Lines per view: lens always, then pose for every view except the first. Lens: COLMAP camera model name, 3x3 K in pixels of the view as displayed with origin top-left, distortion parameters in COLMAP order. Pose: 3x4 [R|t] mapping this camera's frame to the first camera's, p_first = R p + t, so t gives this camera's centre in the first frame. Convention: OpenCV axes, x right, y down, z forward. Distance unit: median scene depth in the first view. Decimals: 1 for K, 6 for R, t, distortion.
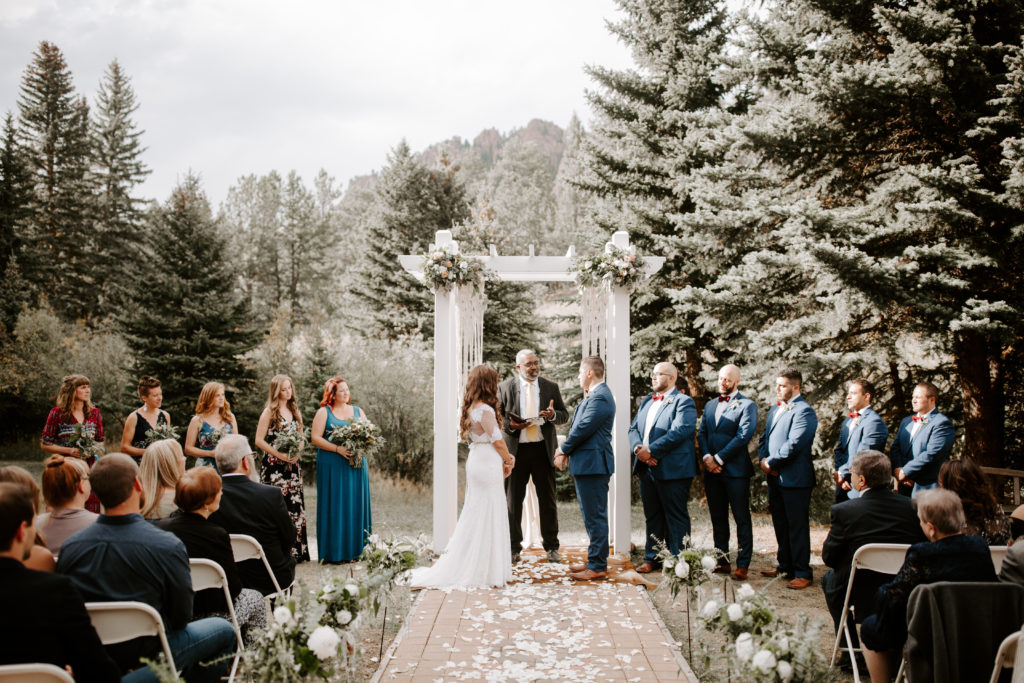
lens RADIAL K [[994.4, 0, 511.1], [0, 994.4, 330.3], [0, 0, 1]] dist [-0.009221, -0.010324]
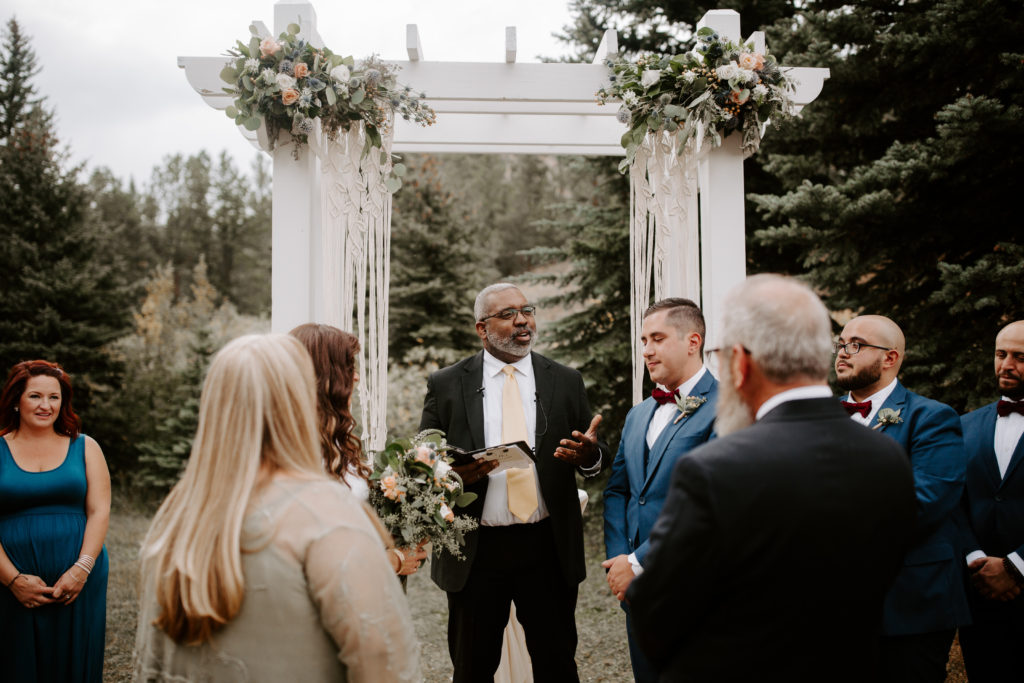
lens RADIAL K [[994.4, 0, 511.1], [0, 994.4, 330.3], [0, 0, 1]] dist [-0.009221, -0.010324]
pose [[0.998700, -0.004809, 0.050755, -0.000097], [0.004514, 0.999972, 0.005936, 0.026165], [-0.050782, -0.005699, 0.998694, 0.460538]]
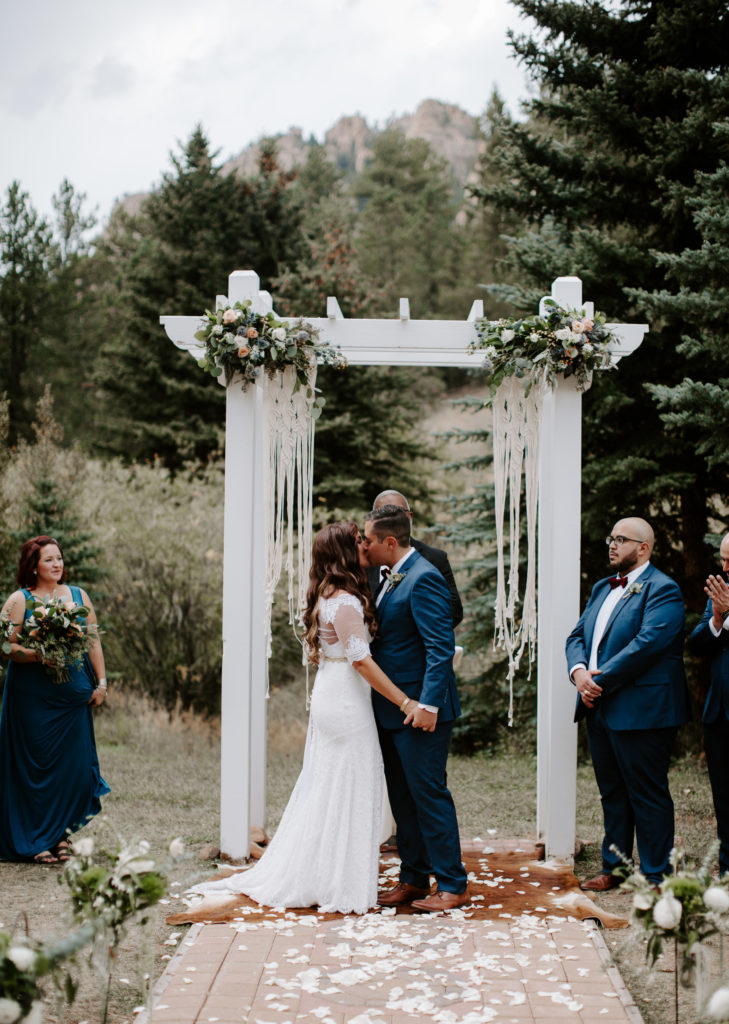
lens RADIAL K [[1682.0, 0, 365.5], [0, 1682.0, 548.8], [0, 0, 1]] dist [-0.238127, 0.725356]
pose [[0.999874, 0.012170, -0.010150, 0.008098], [-0.011590, 0.998398, 0.055387, 0.000284], [0.010808, -0.055262, 0.998413, 0.057930]]
